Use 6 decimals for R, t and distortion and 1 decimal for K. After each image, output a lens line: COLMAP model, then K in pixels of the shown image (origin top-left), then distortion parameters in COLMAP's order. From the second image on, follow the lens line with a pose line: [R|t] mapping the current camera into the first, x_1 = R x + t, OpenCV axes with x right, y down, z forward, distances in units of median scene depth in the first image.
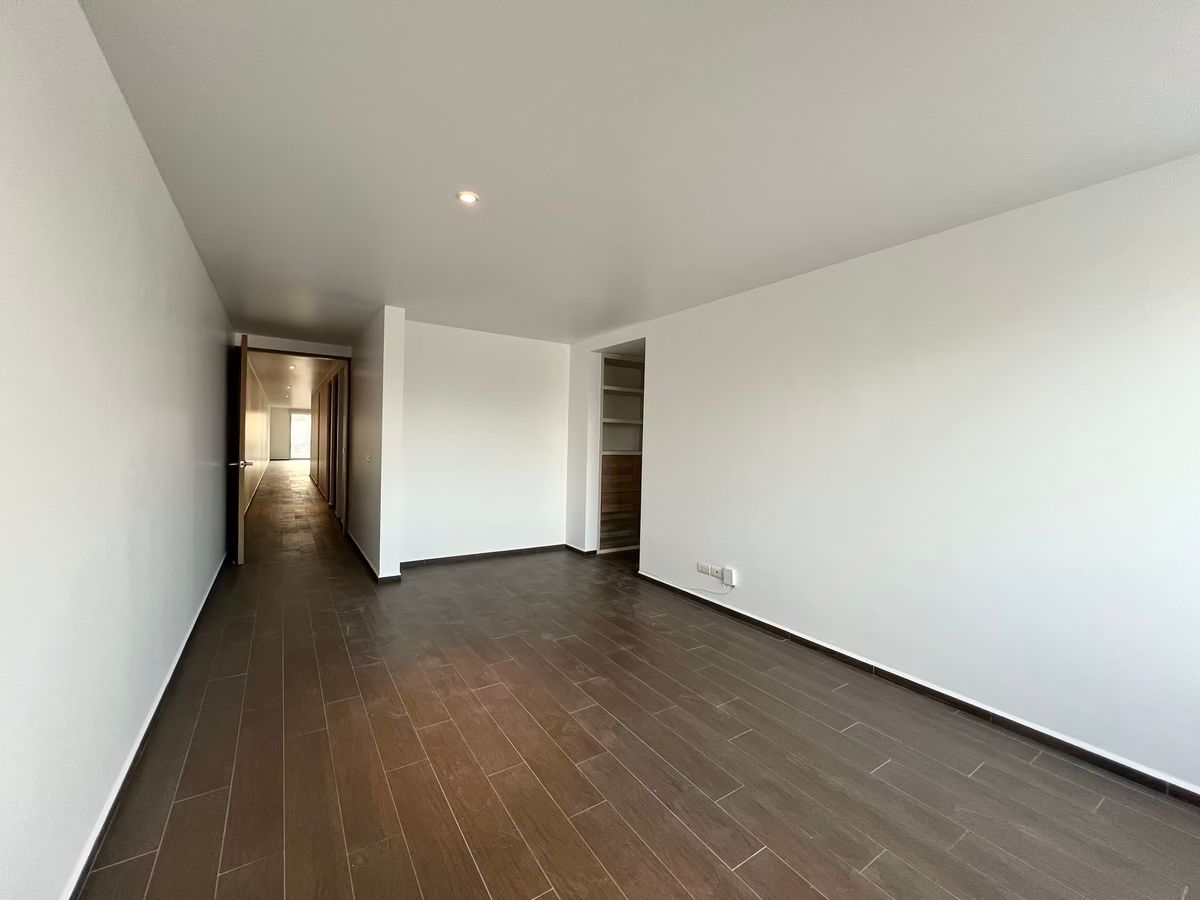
lens RADIAL K [[482.9, 0, 593.3], [0, 482.9, 446.1], [0, 0, 1]] dist [-0.001344, -0.000012]
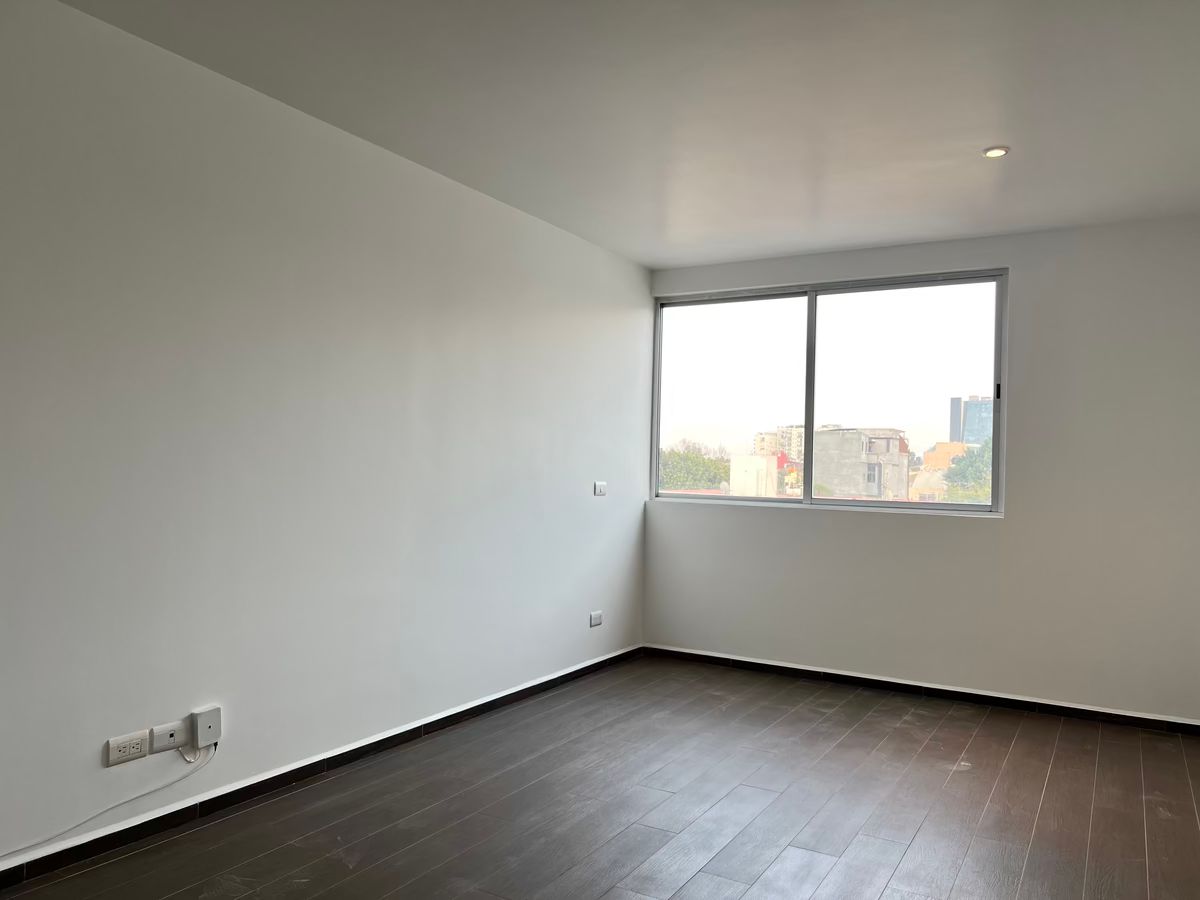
lens RADIAL K [[831.8, 0, 597.5], [0, 831.8, 455.7], [0, 0, 1]] dist [0.089929, -0.081041]
pose [[-0.417424, -0.022455, 0.908434, -0.908673], [-0.025383, 0.999593, 0.013045, 0.008508], [-0.908357, -0.017613, -0.417824, 1.625984]]
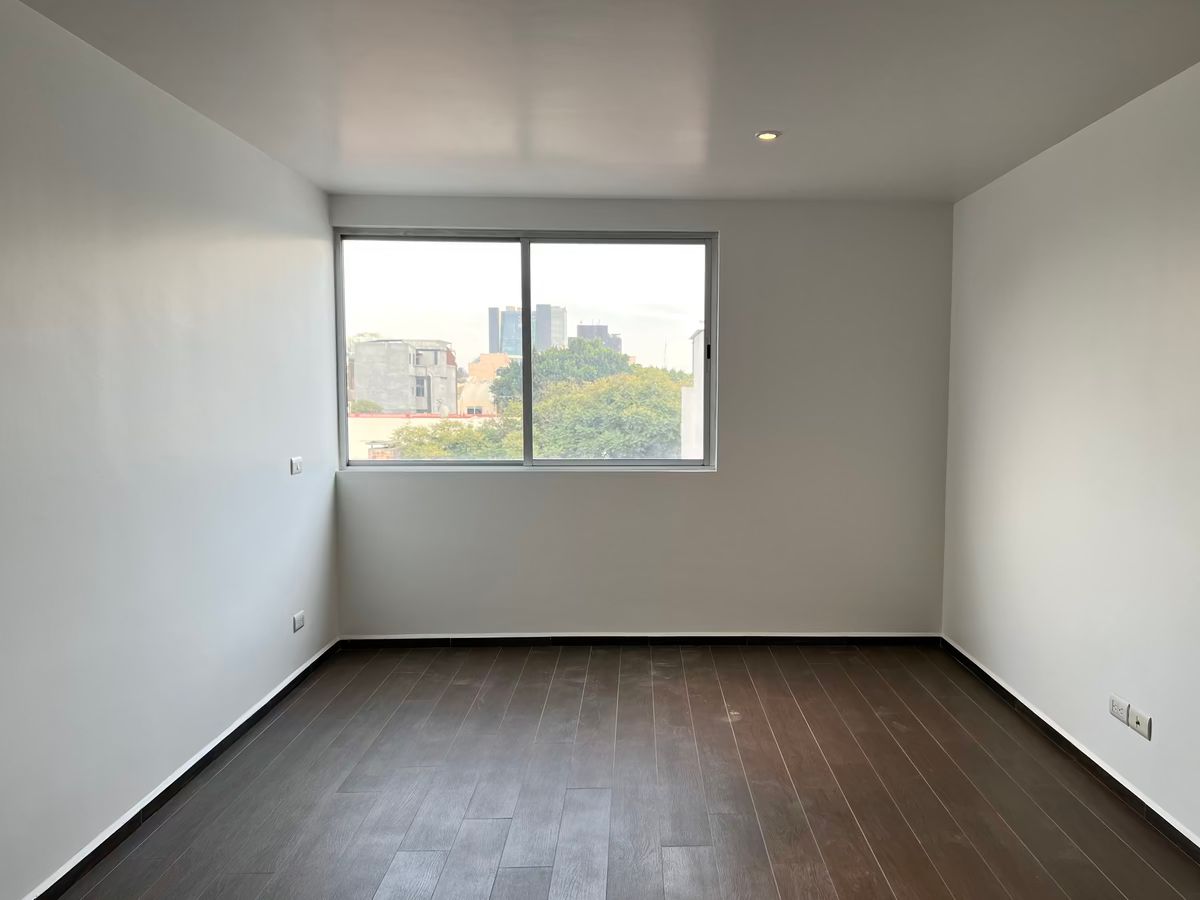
lens RADIAL K [[897.1, 0, 600.0], [0, 897.1, 450.0], [0, 0, 1]] dist [0.092959, -0.109154]
pose [[-0.815108, -0.064124, 0.575750, -0.591532], [-0.011219, 0.995416, 0.094981, -0.099947], [-0.579201, 0.070960, -0.812091, 1.903270]]
